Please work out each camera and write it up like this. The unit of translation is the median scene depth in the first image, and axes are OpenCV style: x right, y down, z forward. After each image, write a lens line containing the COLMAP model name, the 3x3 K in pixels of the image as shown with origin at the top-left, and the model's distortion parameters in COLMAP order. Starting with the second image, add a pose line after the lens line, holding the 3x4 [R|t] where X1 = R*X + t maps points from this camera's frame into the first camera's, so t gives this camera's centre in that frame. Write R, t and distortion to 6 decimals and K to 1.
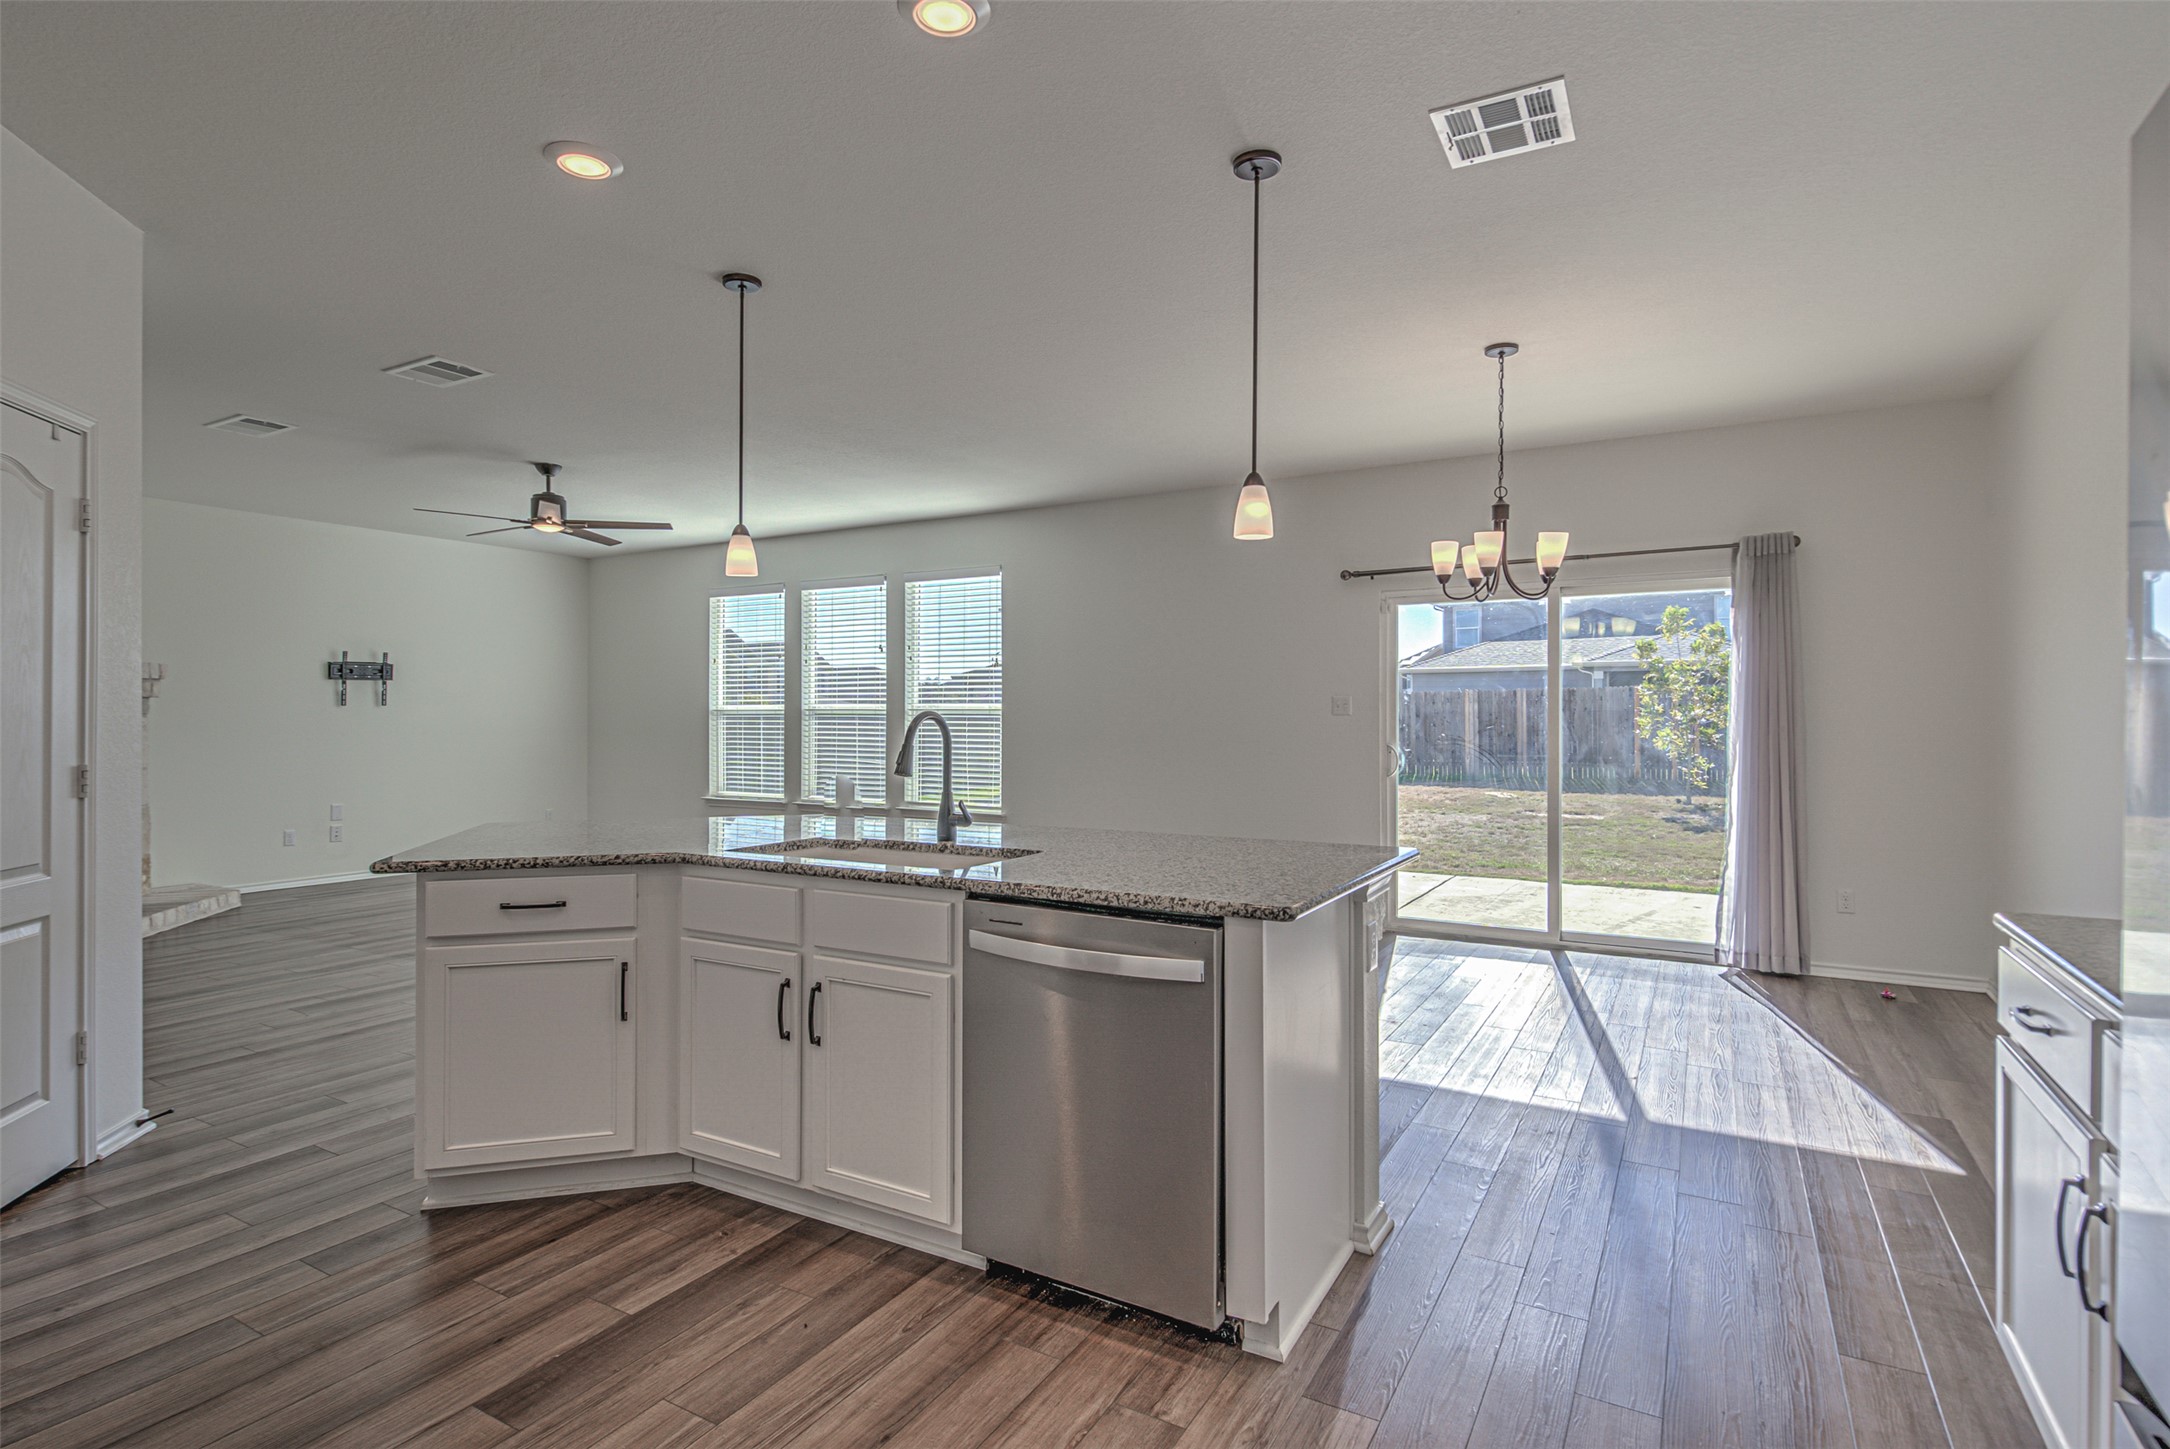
lens RADIAL K [[1074.3, 0, 1069.7], [0, 1074.3, 709.5], [0, 0, 1]] dist [-0.015459, -0.003454]
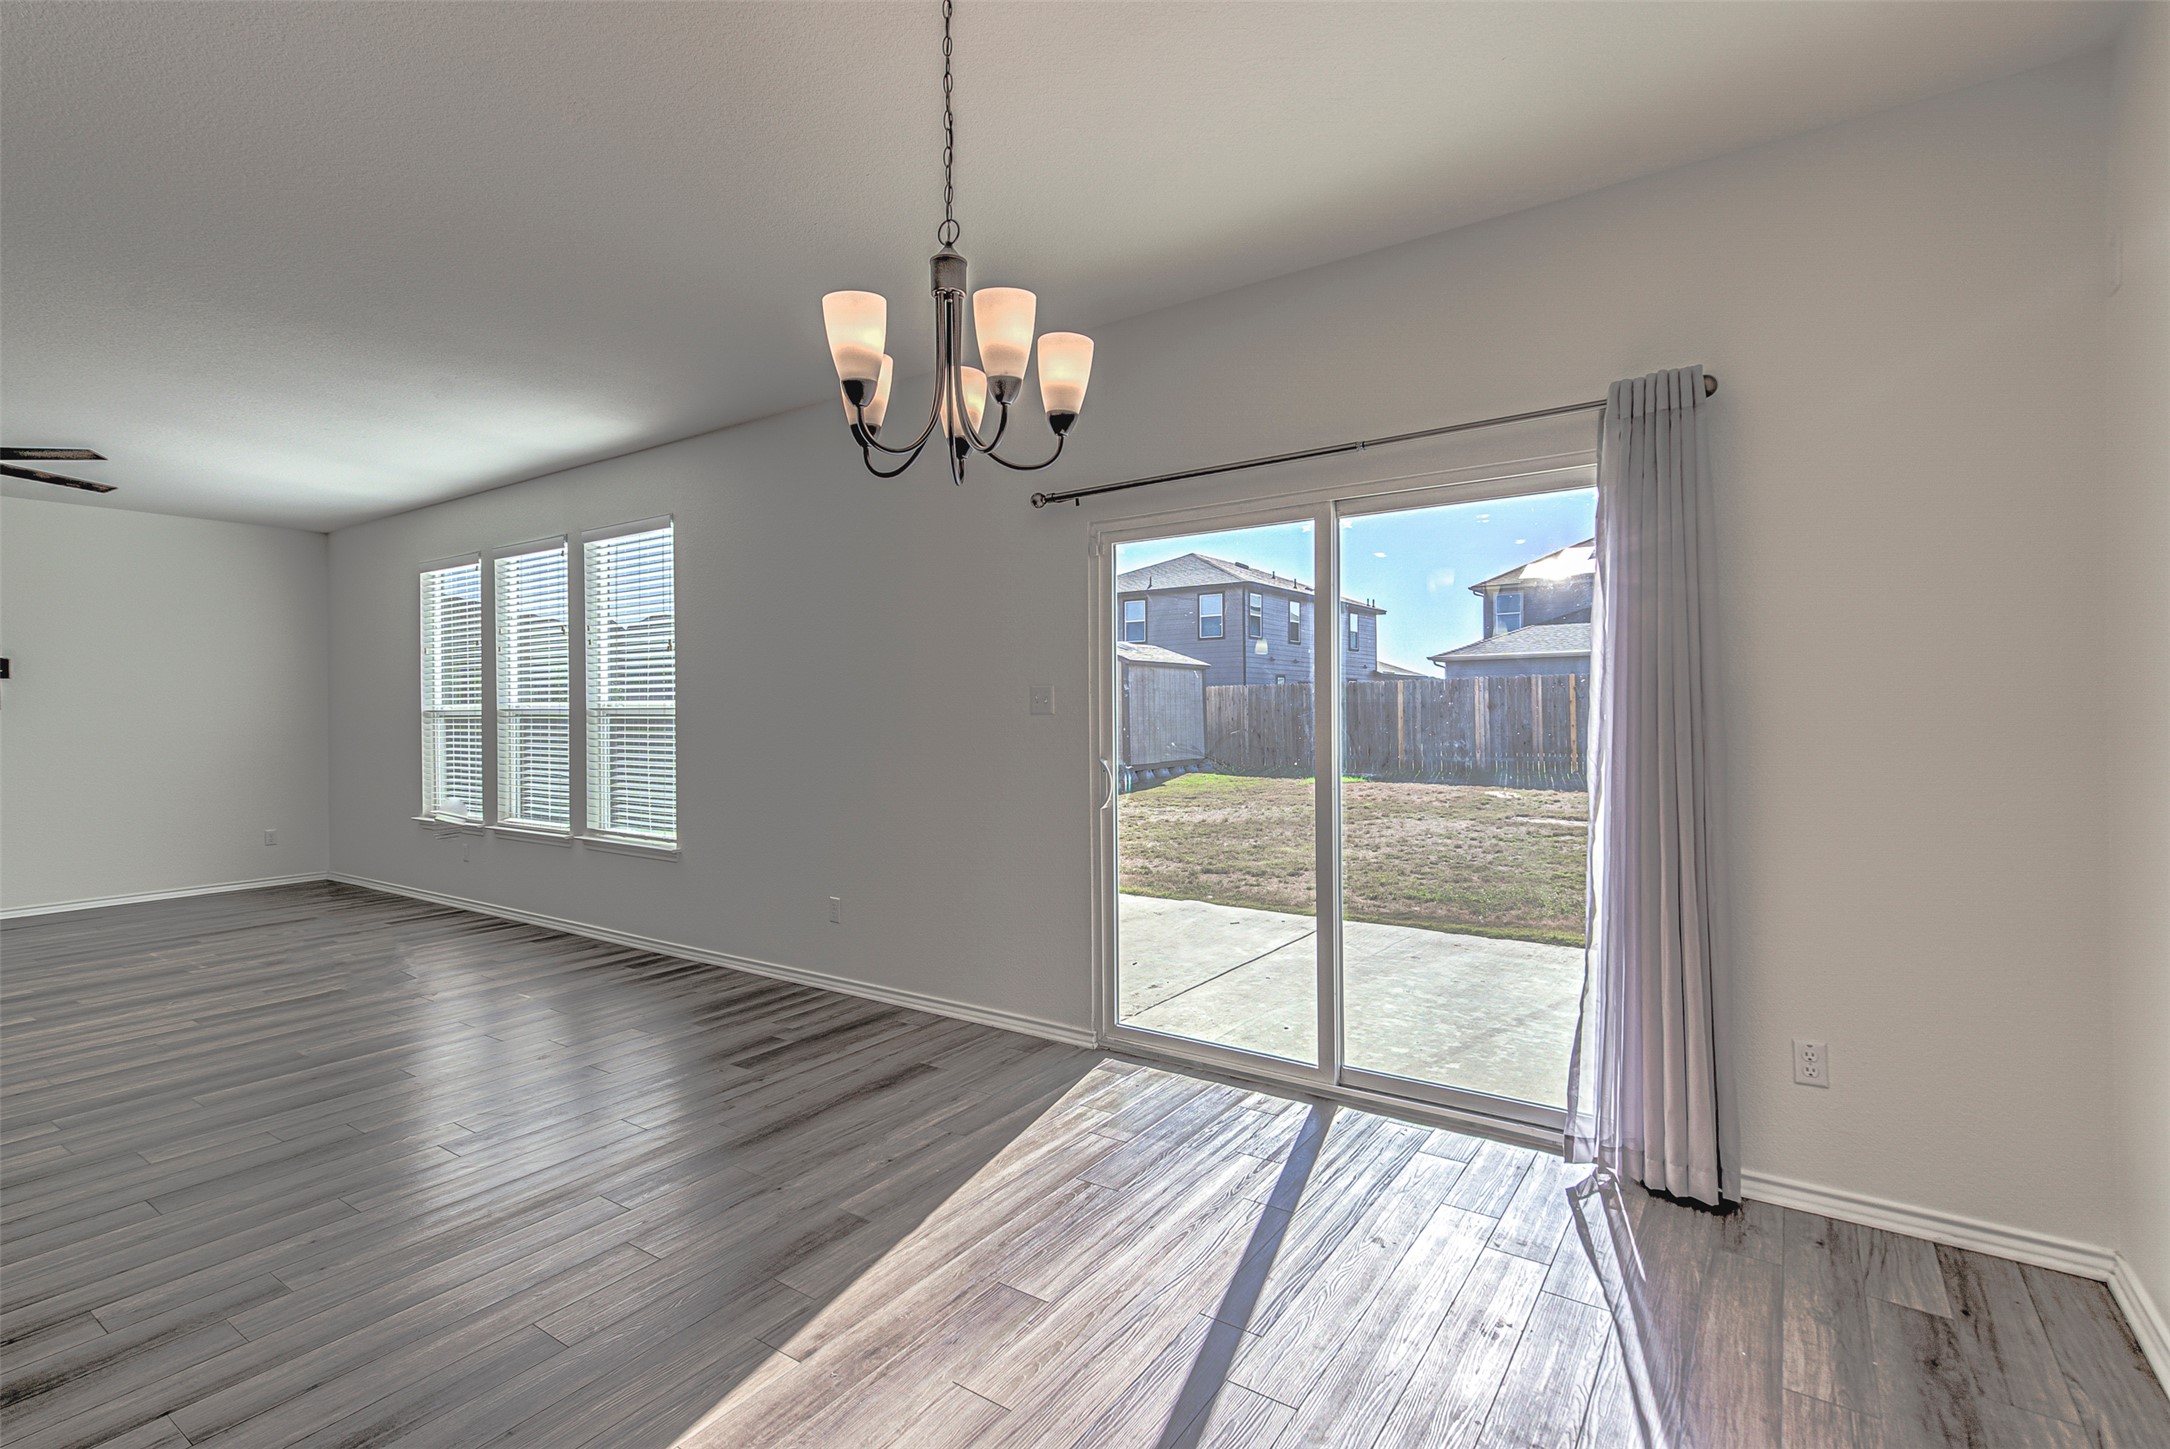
lens RADIAL K [[1013.9, 0, 1103.1], [0, 1013.9, 709.8], [0, 0, 1]] dist [0.018705, -0.003800]
pose [[0.998392, -0.009250, -0.055928, 0.390189], [0.009656, 0.999929, 0.006981, -0.001243], [0.055859, -0.007510, 0.998410, 0.451784]]
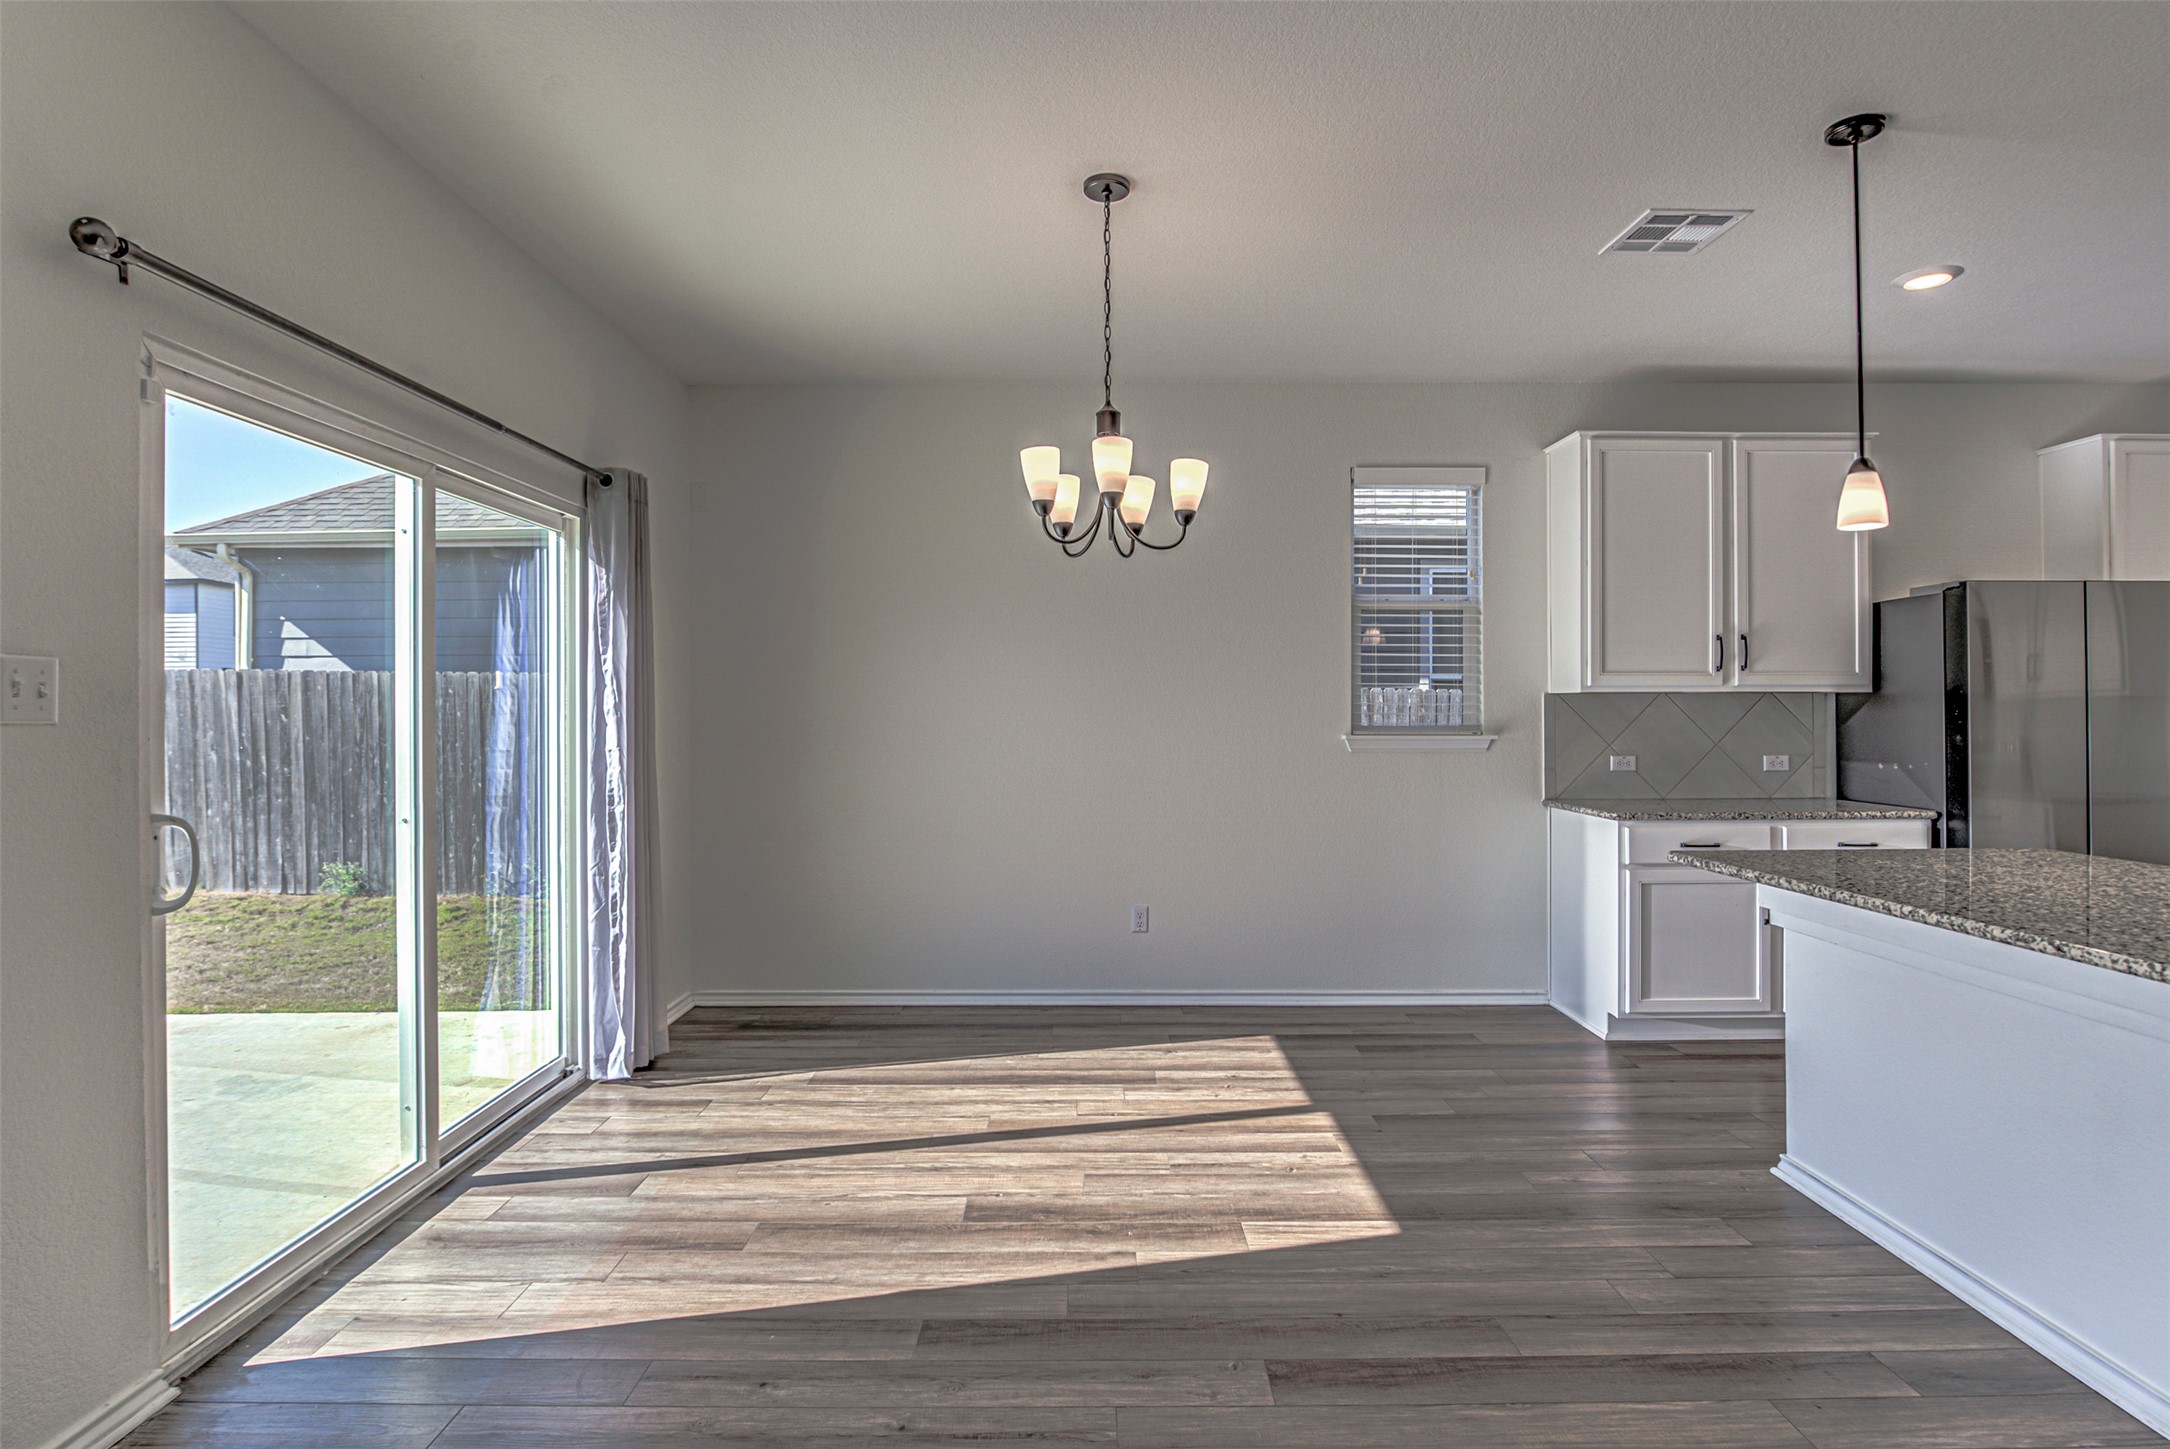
lens RADIAL K [[1074.3, 0, 1079.2], [0, 1074.3, 706.8], [0, 0, 1]] dist [-0.015459, -0.003454]
pose [[-0.516548, 0.004059, 0.856248, -0.140009], [-0.005420, 0.999953, -0.008010, 0.001884], [-0.856241, -0.008779, -0.516502, 1.087093]]
